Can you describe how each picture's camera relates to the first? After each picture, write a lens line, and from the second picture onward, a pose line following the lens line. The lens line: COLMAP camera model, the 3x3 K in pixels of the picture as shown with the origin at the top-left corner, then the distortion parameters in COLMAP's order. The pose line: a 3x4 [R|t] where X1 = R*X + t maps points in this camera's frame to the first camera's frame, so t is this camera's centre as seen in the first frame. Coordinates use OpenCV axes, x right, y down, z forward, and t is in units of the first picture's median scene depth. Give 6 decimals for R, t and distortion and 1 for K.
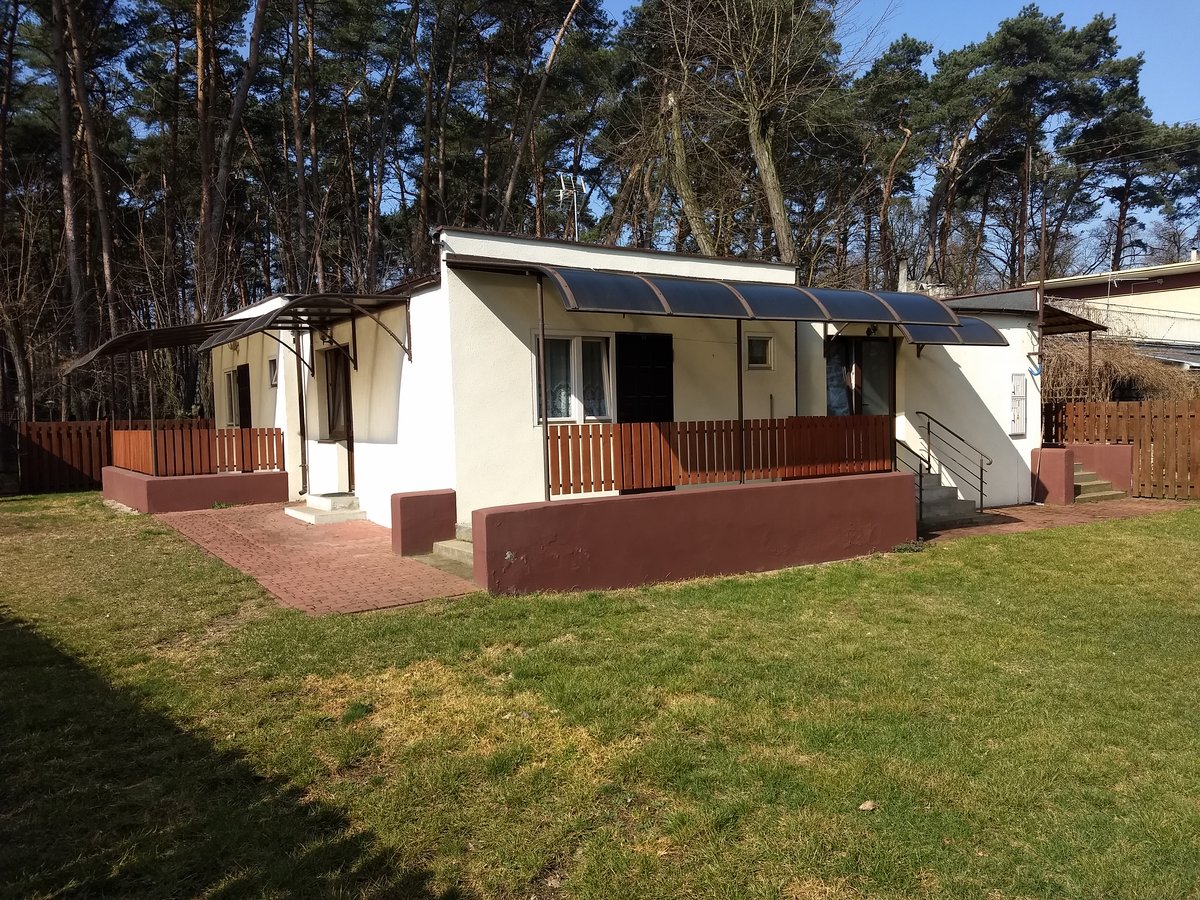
lens RADIAL K [[920.9, 0, 611.6], [0, 920.9, 453.4], [0, 0, 1]] dist [0.097406, -0.101391]
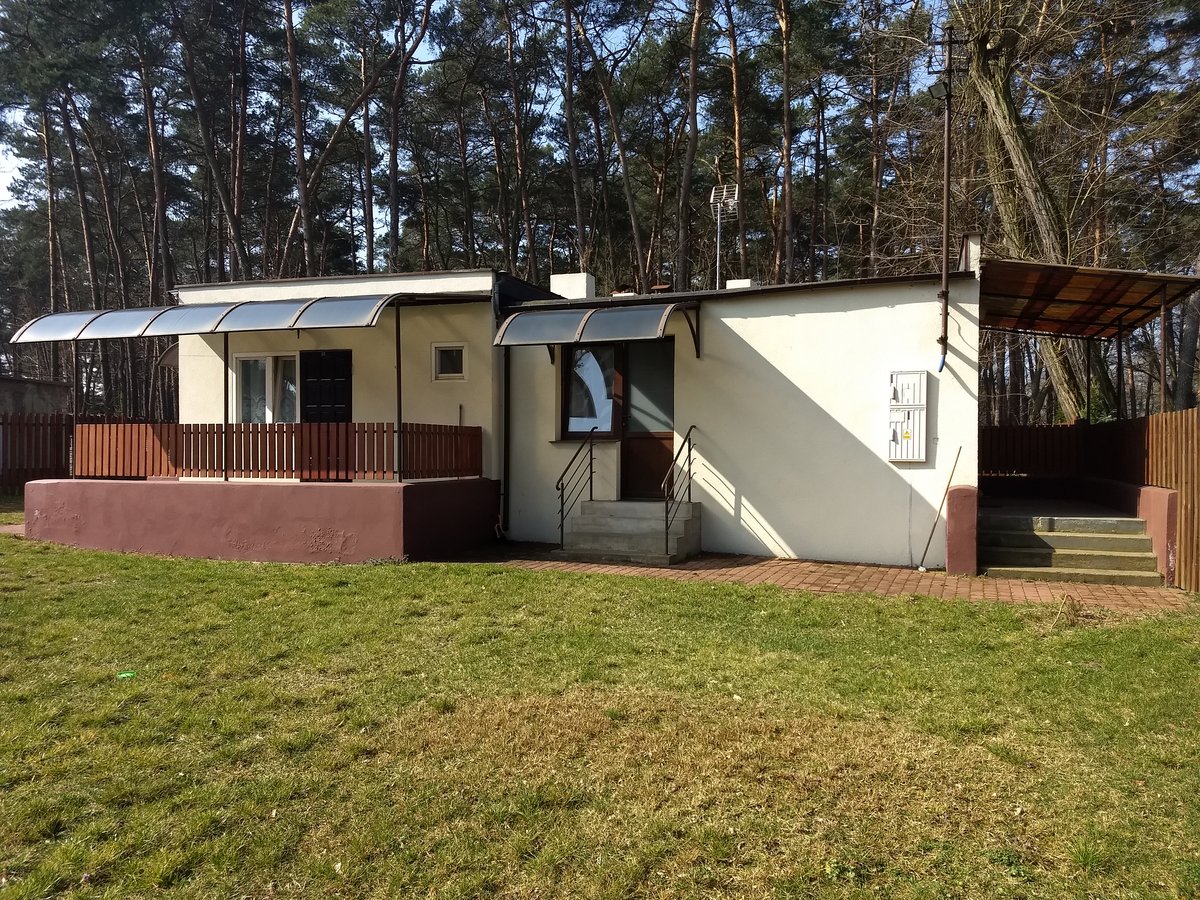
lens RADIAL K [[920.9, 0, 625.1], [0, 920.9, 451.7], [0, 0, 1]] dist [0.097406, -0.101391]
pose [[0.600227, 0.023839, -0.799474, 0.856354], [-0.052328, 0.998585, -0.009510, -0.010333], [0.798116, 0.047543, 0.600625, 0.446013]]
